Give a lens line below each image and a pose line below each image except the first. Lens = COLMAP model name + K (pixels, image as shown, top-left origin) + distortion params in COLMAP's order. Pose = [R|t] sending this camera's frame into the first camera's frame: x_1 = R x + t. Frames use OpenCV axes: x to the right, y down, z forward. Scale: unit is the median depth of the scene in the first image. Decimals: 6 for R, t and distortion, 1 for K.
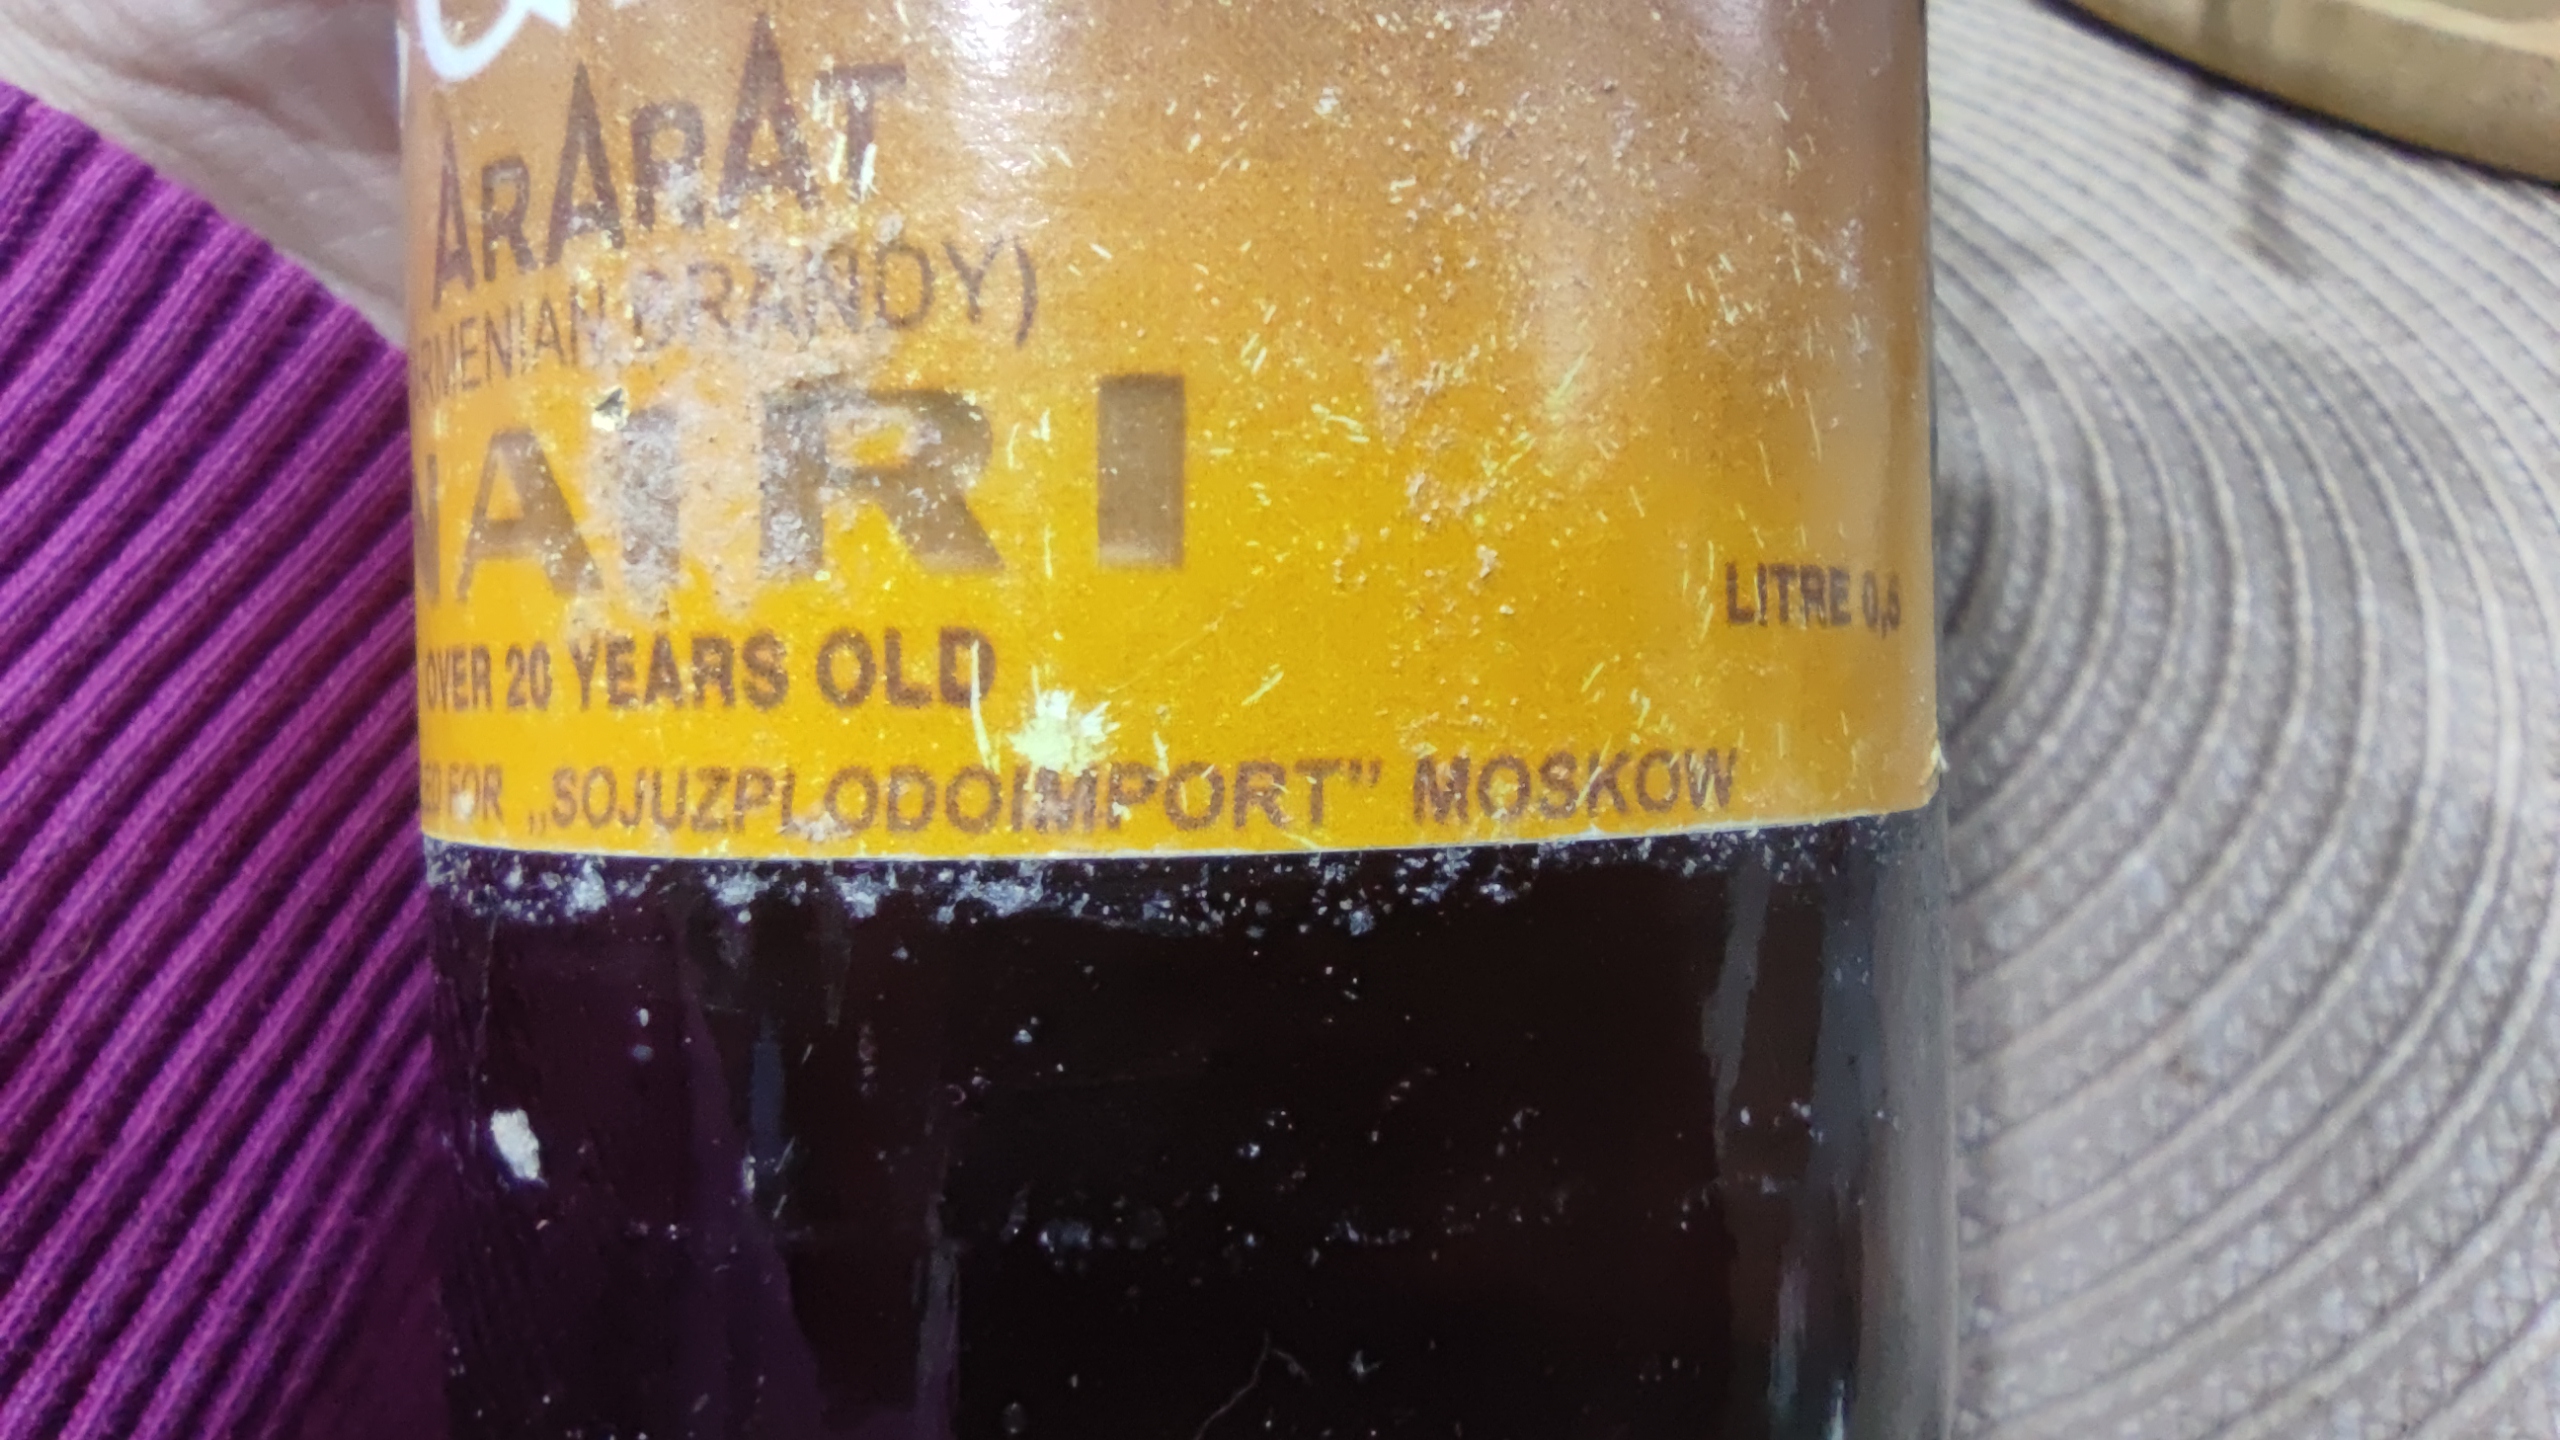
lens RADIAL K [[1830.0, 0, 1267.4], [0, 1830.0, 726.2], [0, 0, 1]] dist [0.086373, -0.207327]
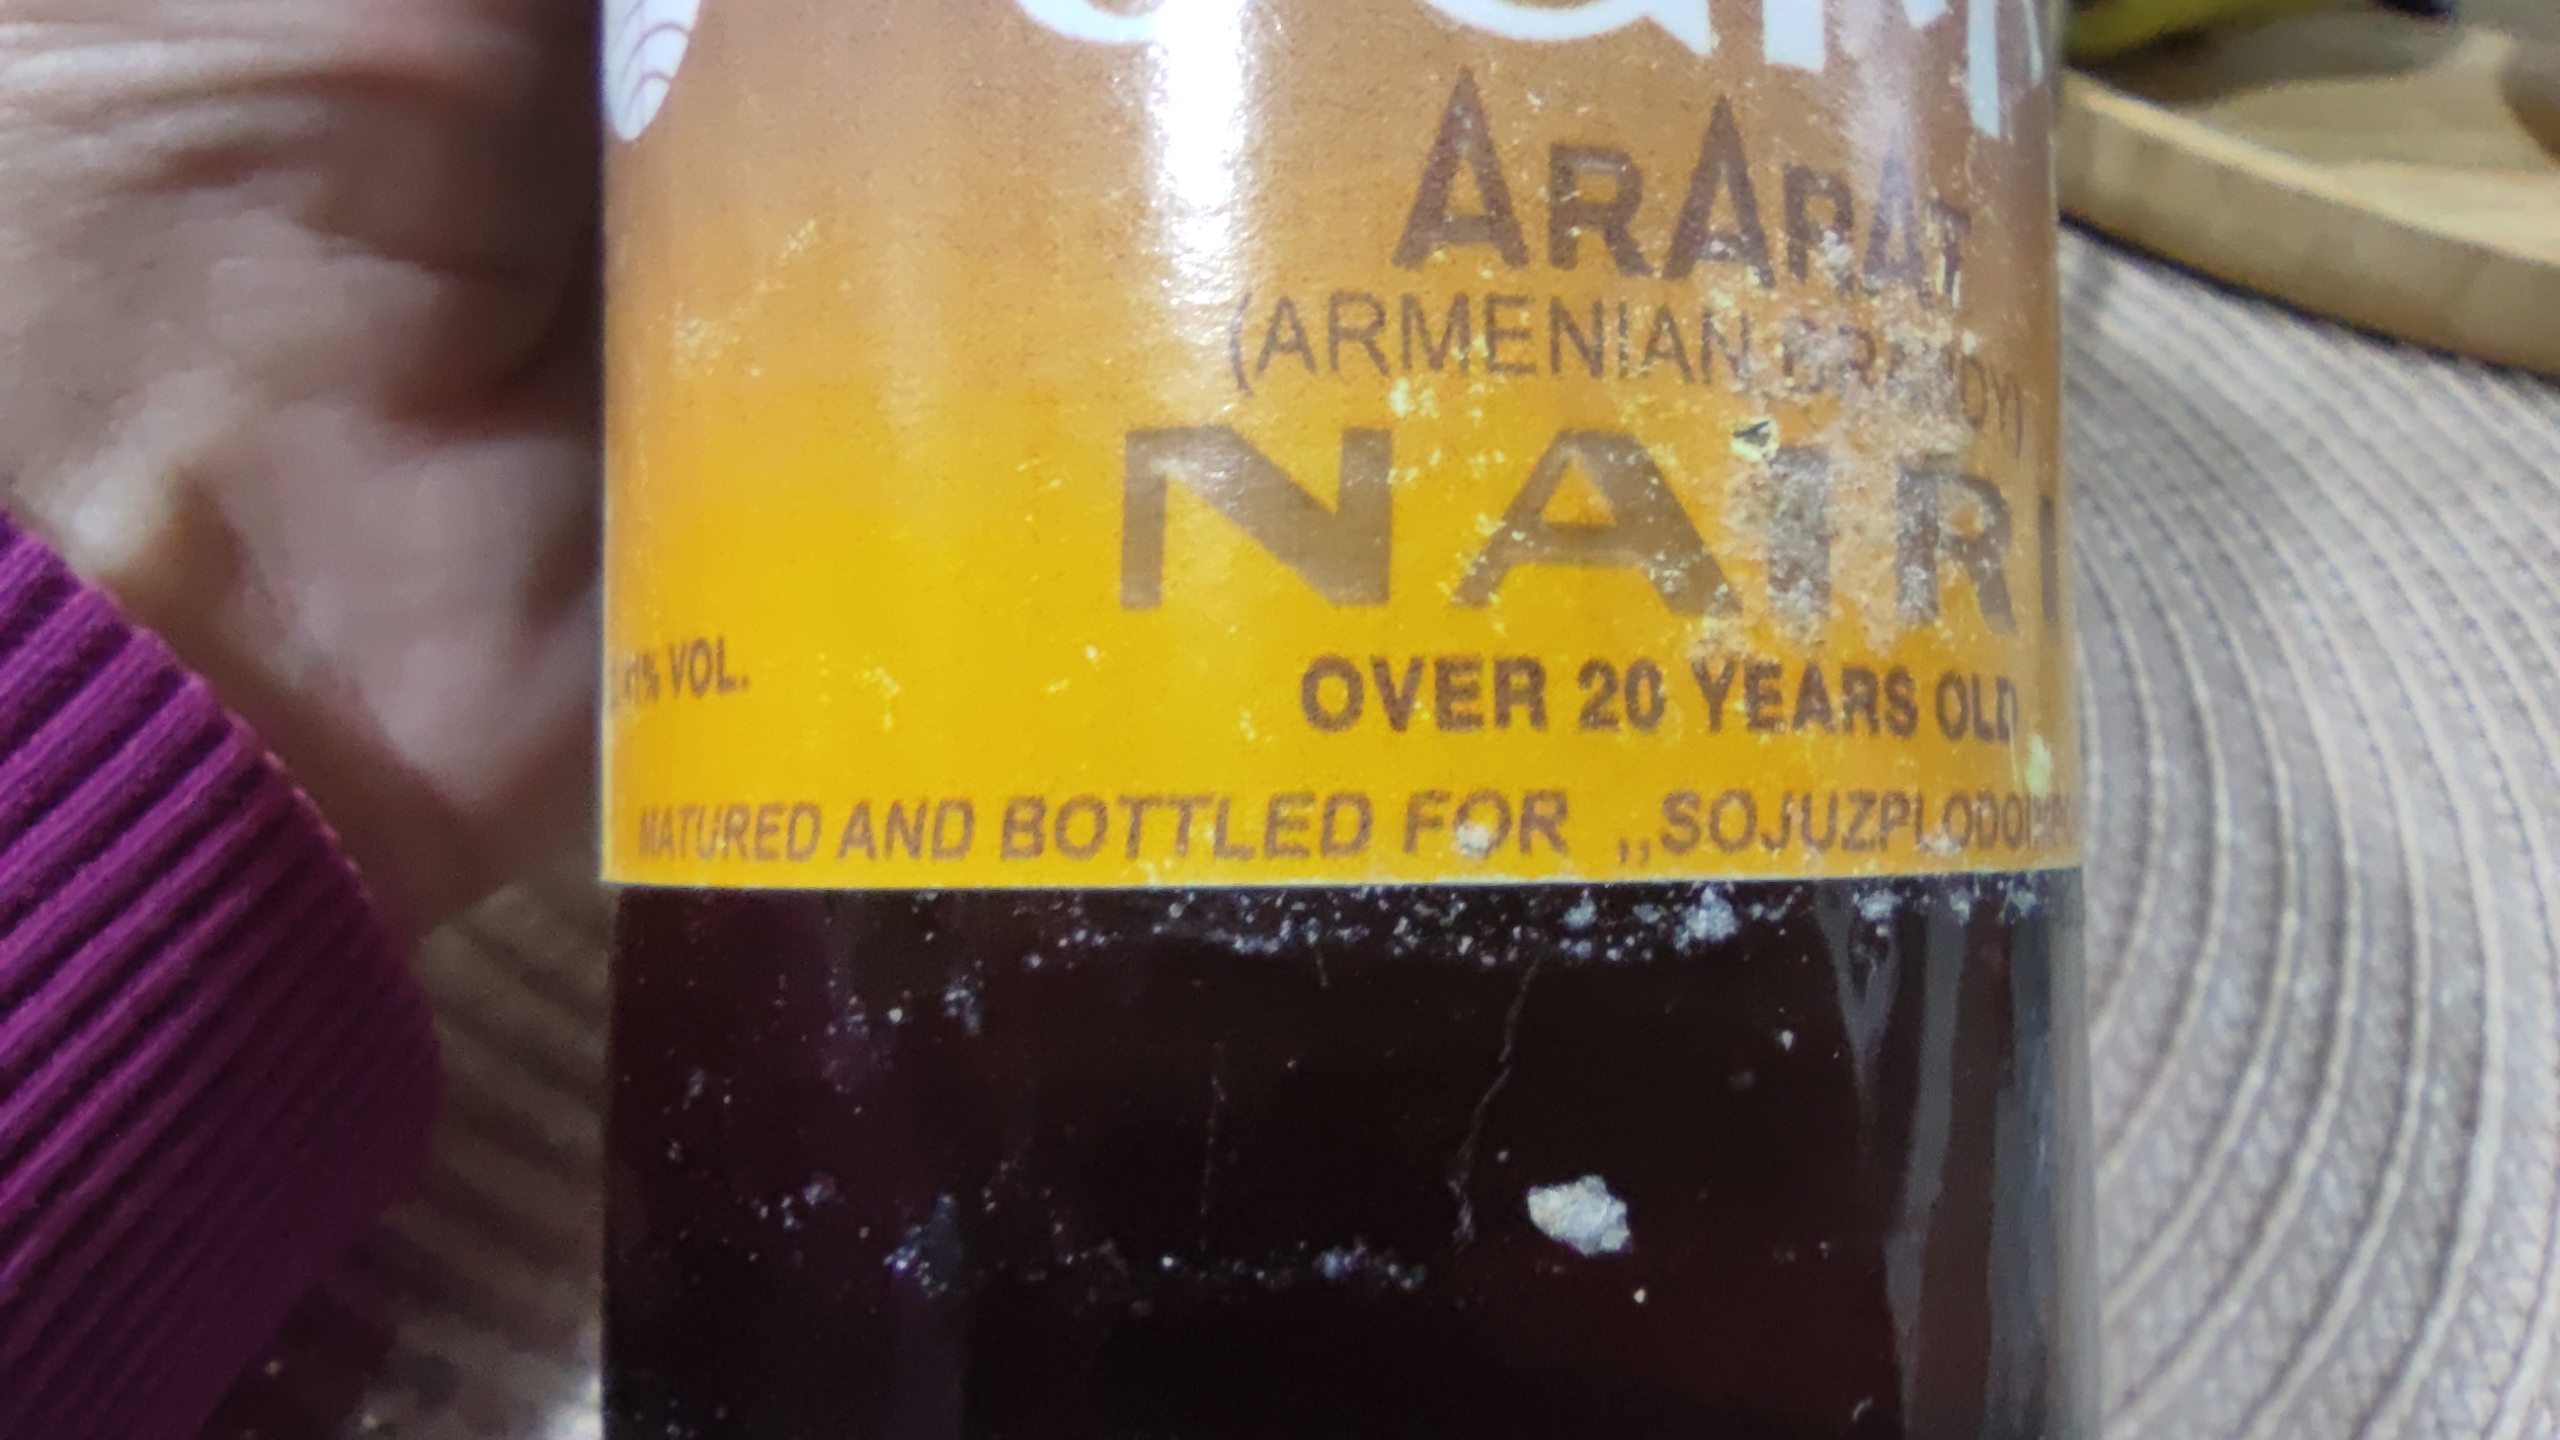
lens RADIAL K [[1830.0, 0, 1267.4], [0, 1830.0, 726.2], [0, 0, 1]] dist [0.086373, -0.207327]
pose [[0.579078, 0.060389, 0.813032, -1.348787], [0.012215, 0.996498, -0.082716, 0.068171], [-0.815180, 0.057830, 0.576313, 0.653016]]
